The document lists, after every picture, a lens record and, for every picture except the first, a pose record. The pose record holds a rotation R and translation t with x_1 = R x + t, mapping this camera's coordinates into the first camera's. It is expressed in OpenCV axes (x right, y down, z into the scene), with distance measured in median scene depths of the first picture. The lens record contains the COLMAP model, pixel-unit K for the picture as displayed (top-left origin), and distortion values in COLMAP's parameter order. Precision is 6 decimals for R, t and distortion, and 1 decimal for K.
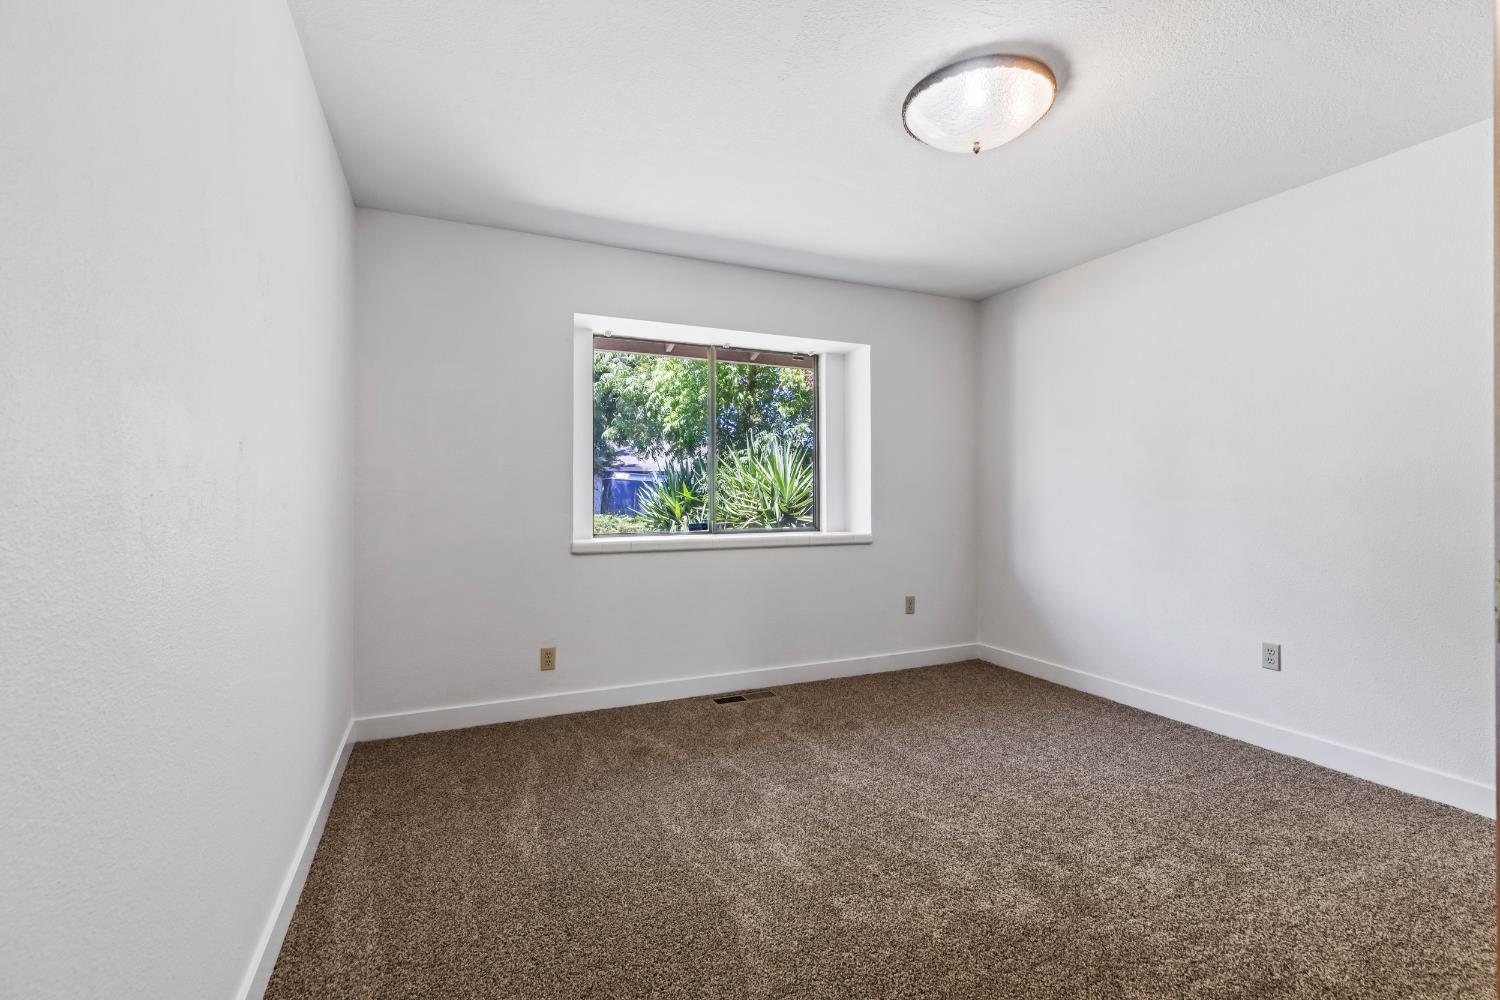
lens RADIAL K [[675.0, 0, 757.9], [0, 675.0, 494.8], [0, 0, 1]] dist [0.003129, 0.000082]
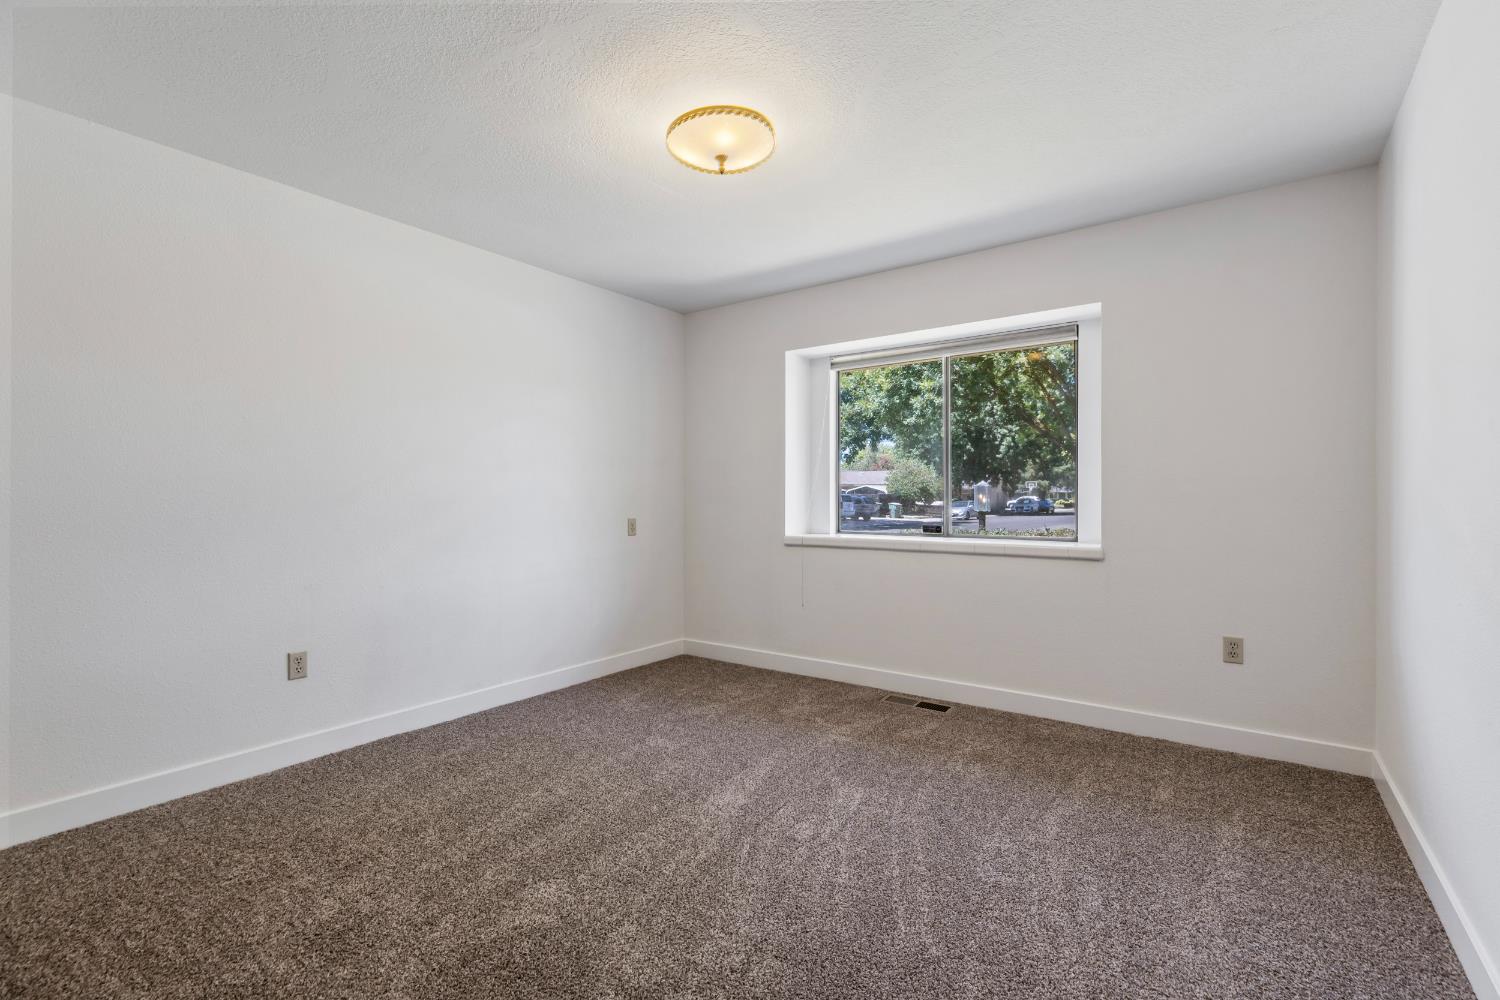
lens RADIAL K [[675.0, 0, 757.9], [0, 675.0, 494.8], [0, 0, 1]] dist [0.003129, 0.000082]
pose [[0.487441, -0.003967, -0.873147, 0.661472], [0.006059, 0.999981, -0.001161, -0.003435], [0.873135, -0.004724, 0.487456, 0.295640]]
